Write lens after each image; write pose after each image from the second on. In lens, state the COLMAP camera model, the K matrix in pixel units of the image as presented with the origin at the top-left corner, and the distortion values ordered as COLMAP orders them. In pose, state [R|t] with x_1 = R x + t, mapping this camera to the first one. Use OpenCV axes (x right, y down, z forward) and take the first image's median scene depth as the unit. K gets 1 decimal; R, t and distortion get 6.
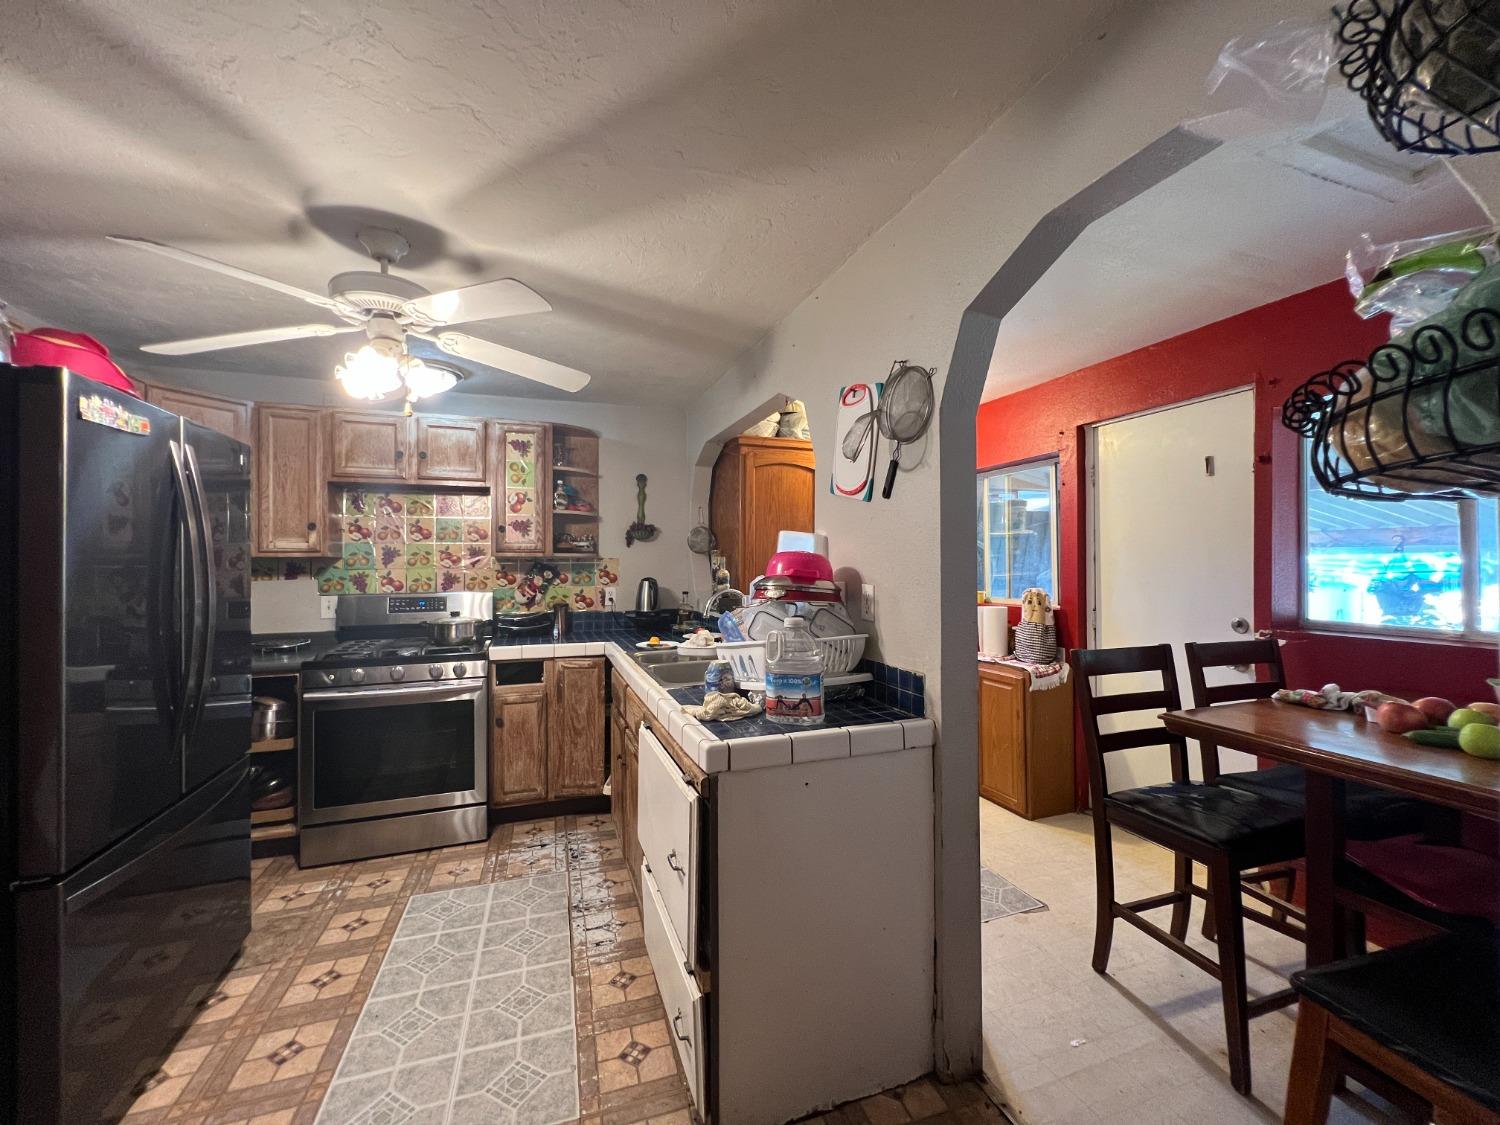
lens RADIAL K [[610.1, 0, 750.0], [0, 610.1, 562.5], [0, 0, 1]] dist [-0.001899, 0.000071]
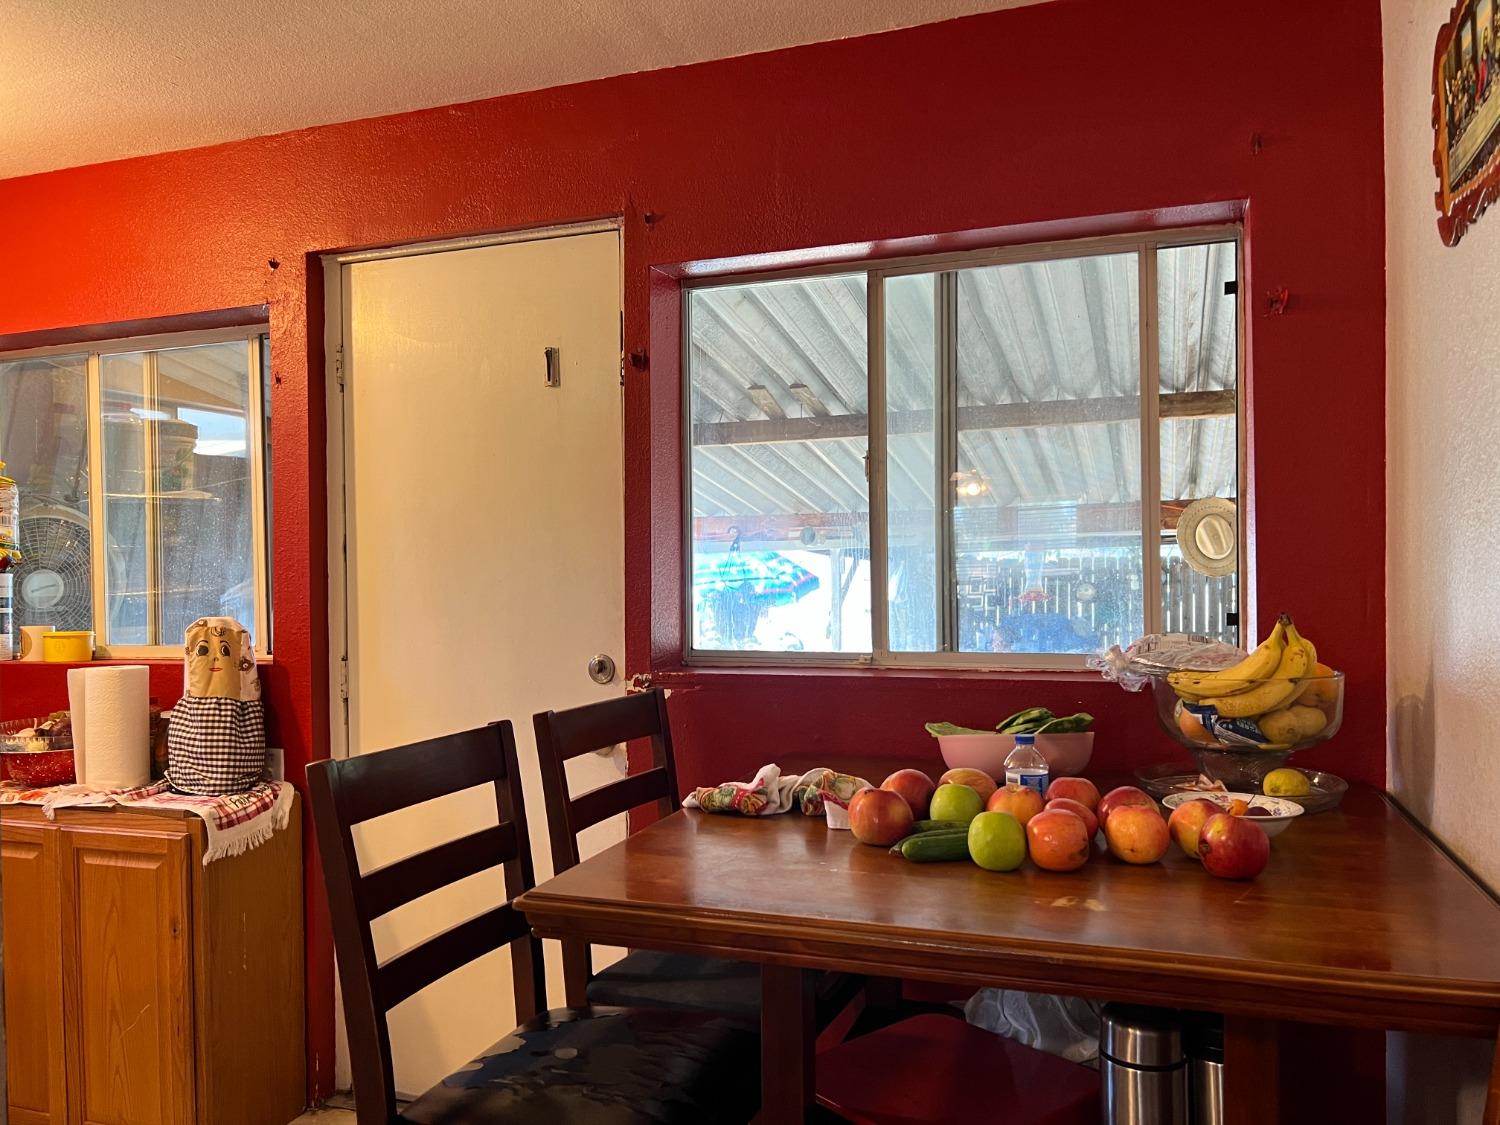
lens RADIAL K [[1131.7, 0, 750.0], [0, 1131.7, 562.5], [0, 0, 1]] dist [0.057357, -0.079771]
pose [[0.642991, 0.001929, 0.765872, 0.100678], [0.010871, 0.999873, -0.011645, 0.018204], [-0.765797, 0.015813, 0.642888, 0.209073]]
